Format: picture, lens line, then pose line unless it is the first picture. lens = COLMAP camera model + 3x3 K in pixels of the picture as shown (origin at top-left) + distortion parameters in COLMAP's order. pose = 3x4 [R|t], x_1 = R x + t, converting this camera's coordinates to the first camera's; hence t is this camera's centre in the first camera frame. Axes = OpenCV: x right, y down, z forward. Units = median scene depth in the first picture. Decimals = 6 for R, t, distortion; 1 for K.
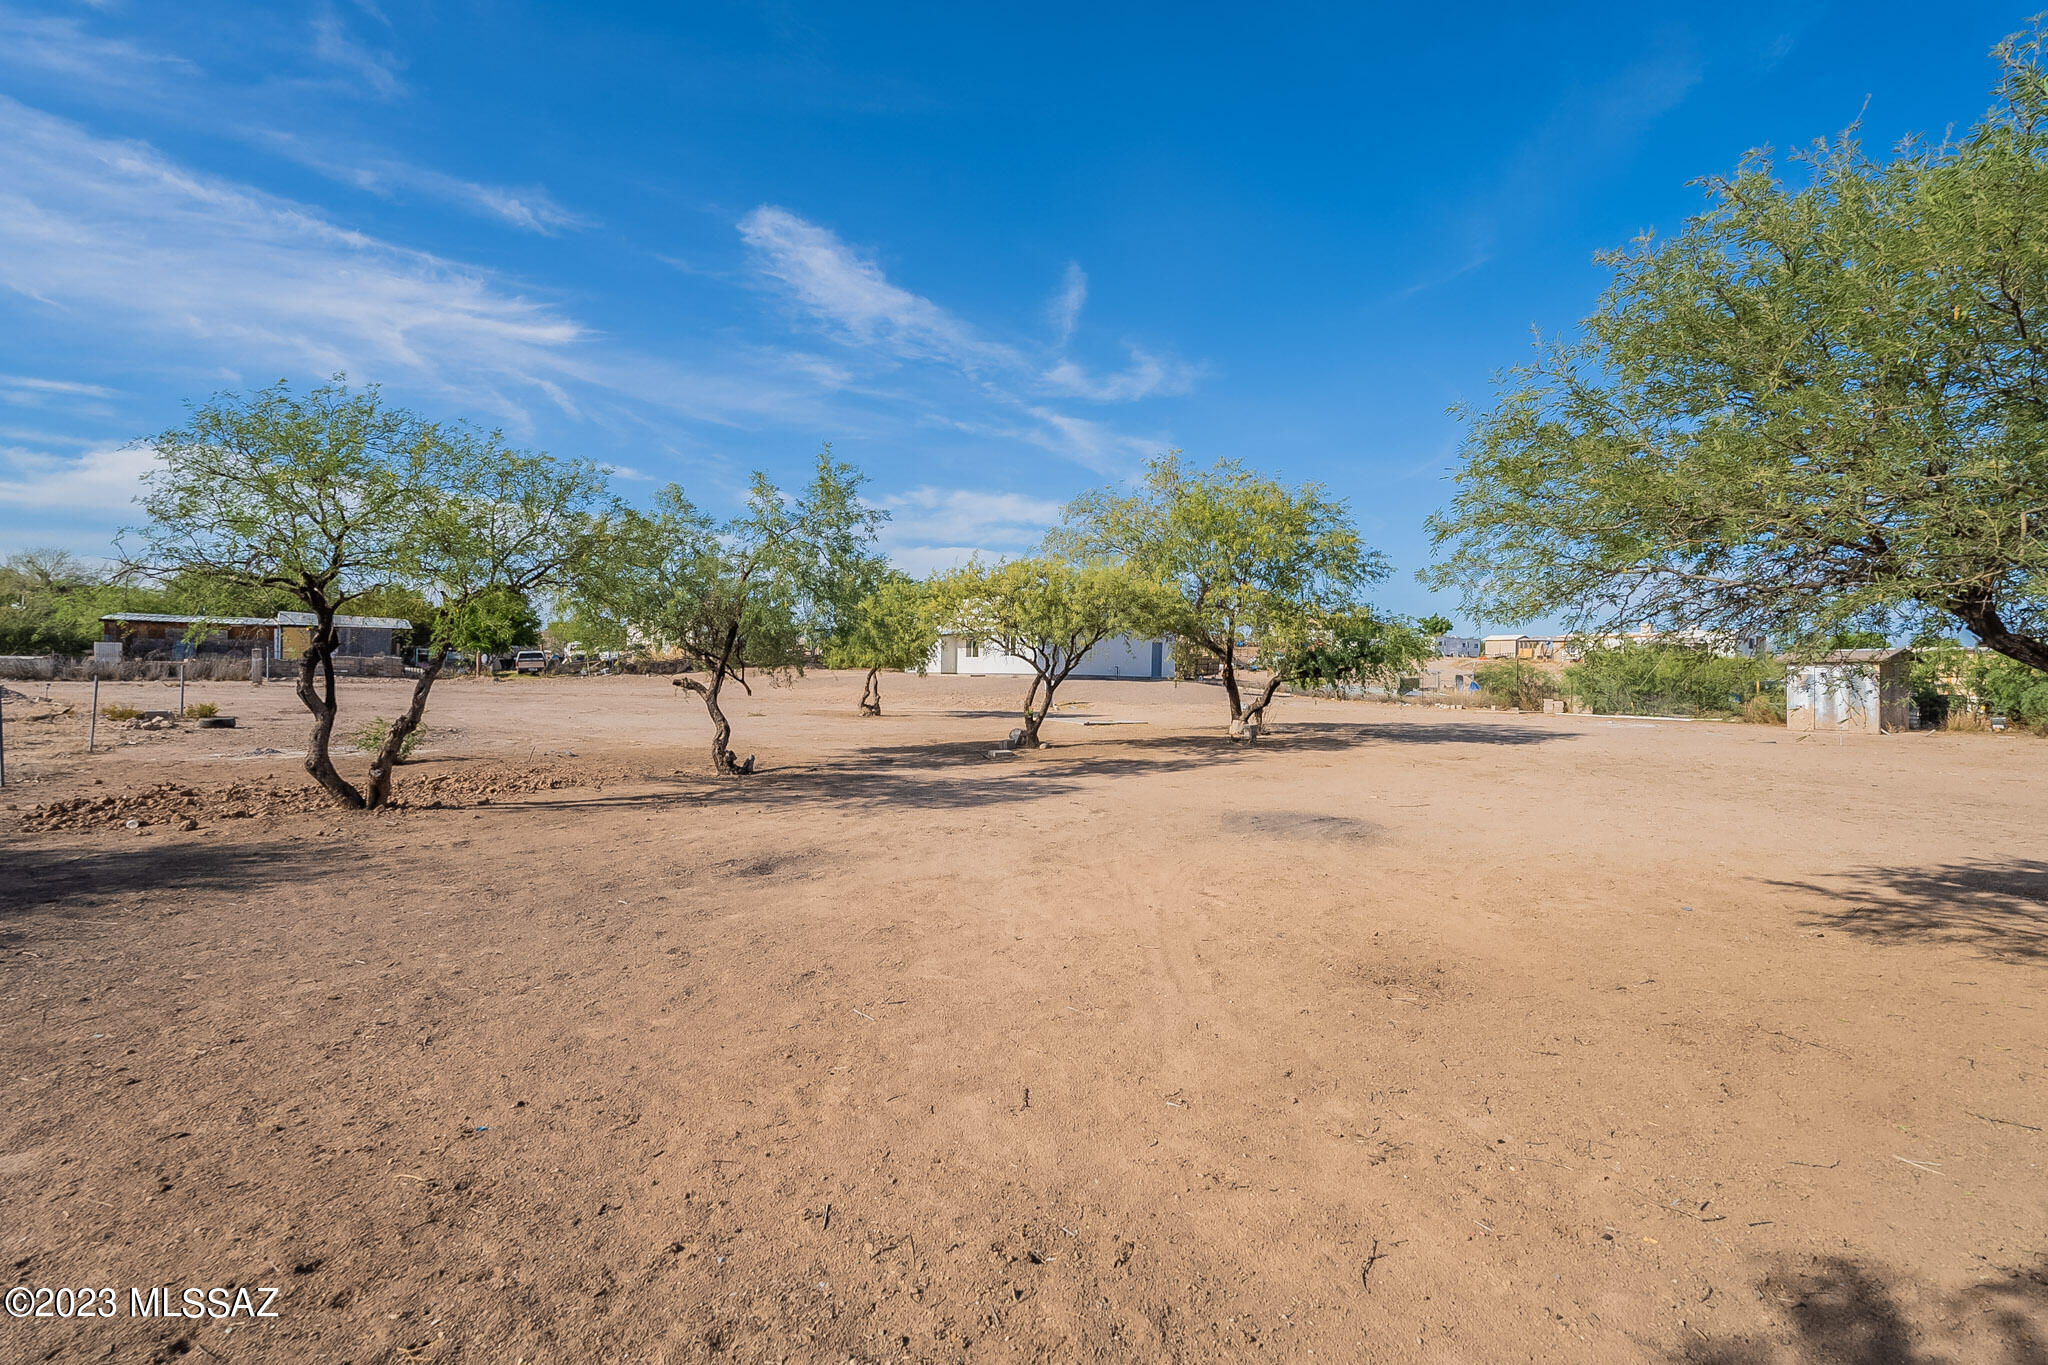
lens RADIAL K [[926.1, 0, 1024.0], [0, 926.1, 682.5], [0, 0, 1]] dist [0.000462, -0.006190]
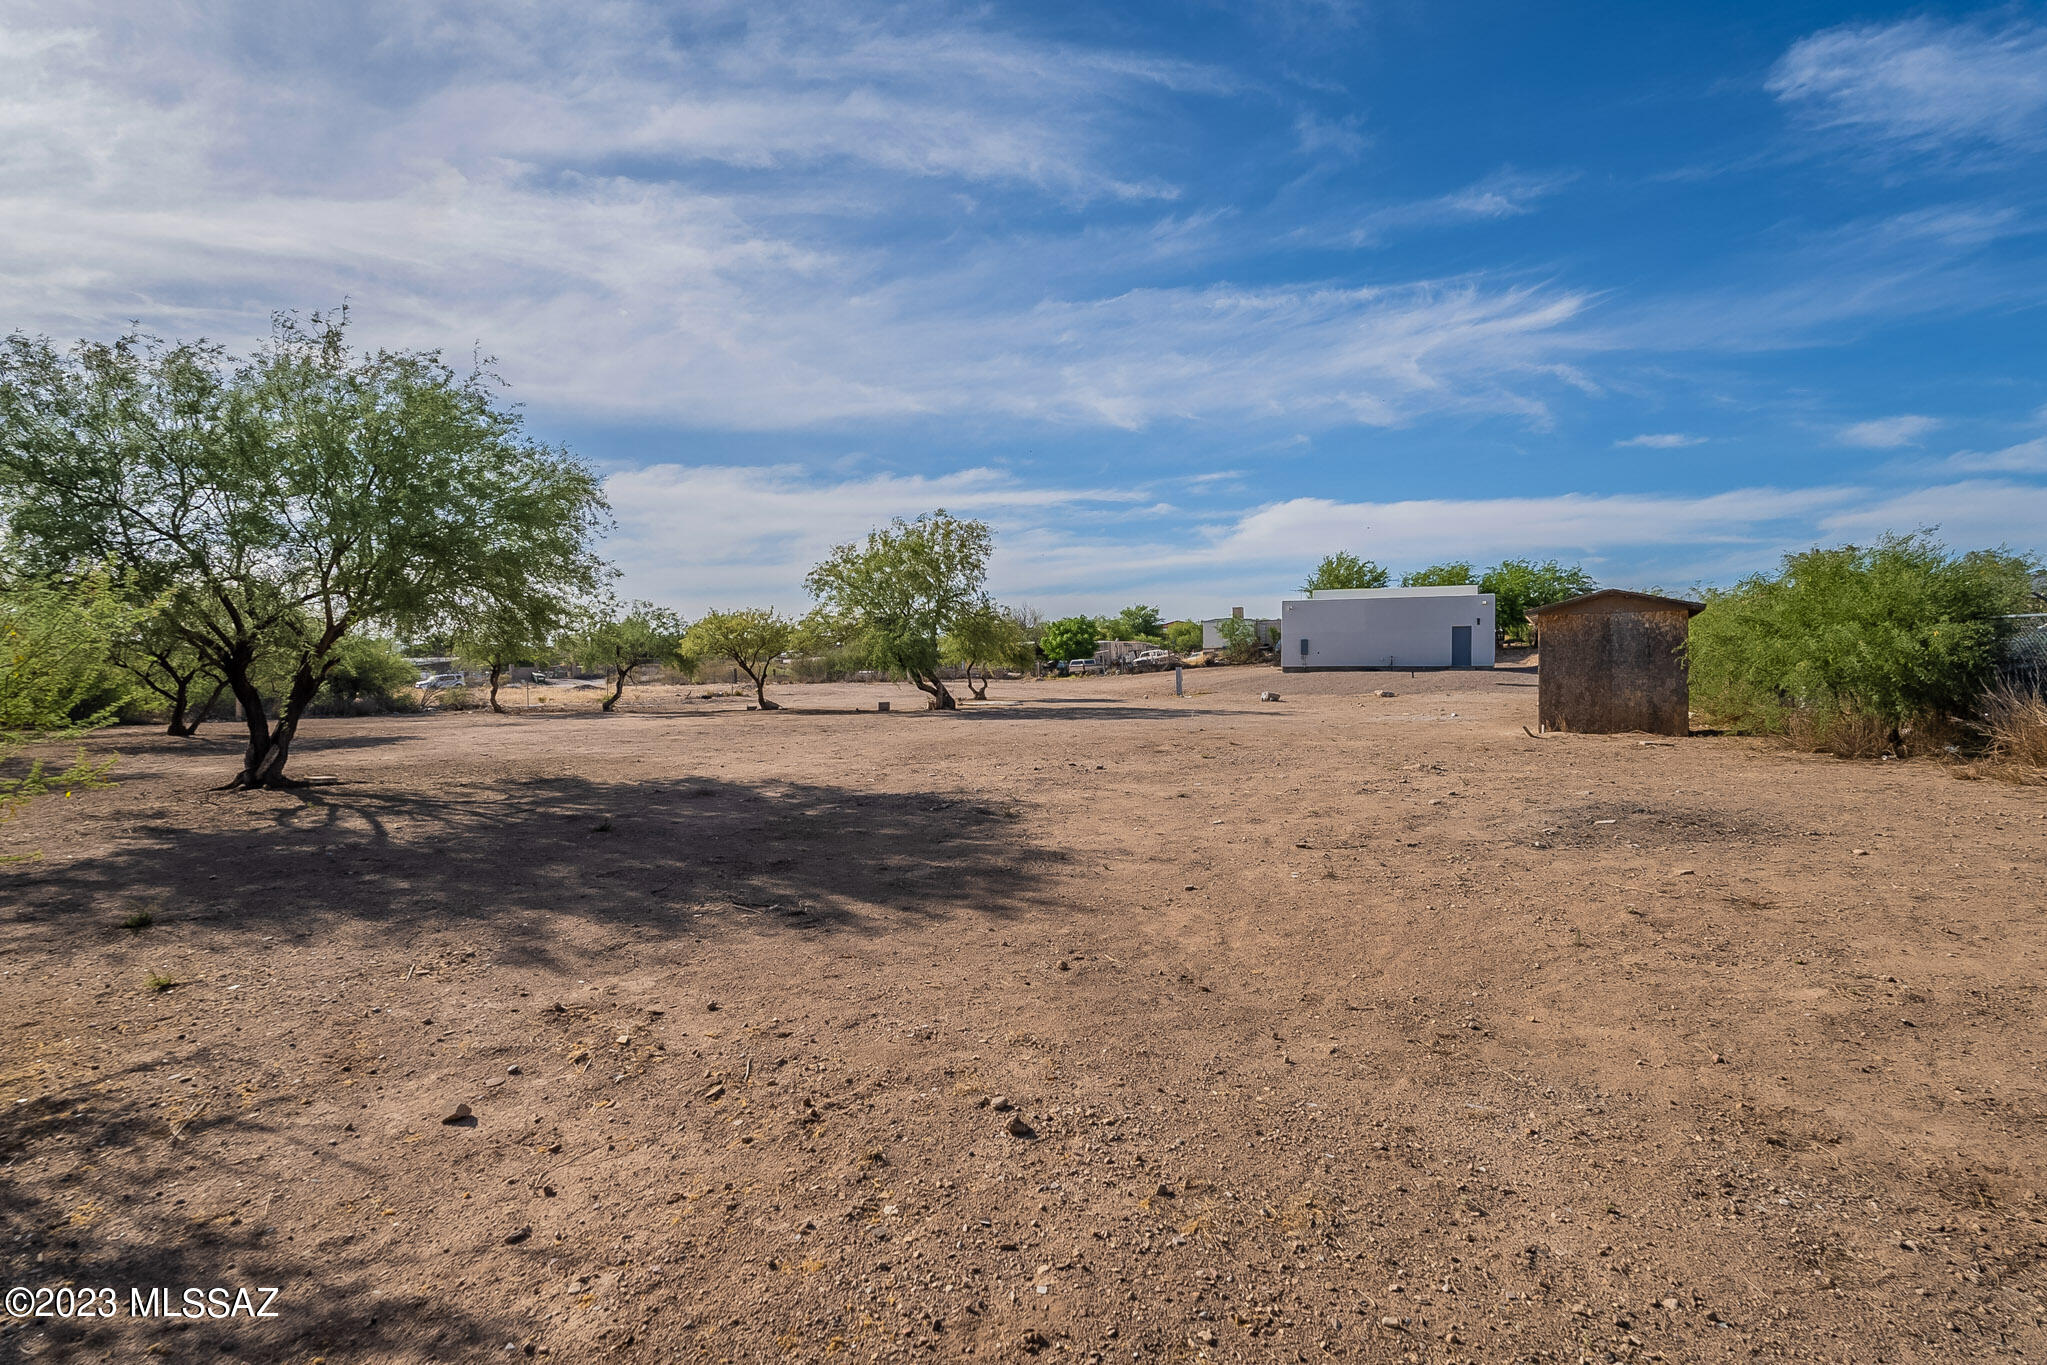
lens RADIAL K [[925.7, 0, 1023.5], [0, 925.7, 682.5], [0, 0, 1]] dist [0.000462, -0.006190]
pose [[0.451849, -0.007676, -0.892061, 0.080702], [0.004666, 0.999970, -0.006241, -0.000102], [0.892082, -0.001343, 0.451871, 0.103833]]
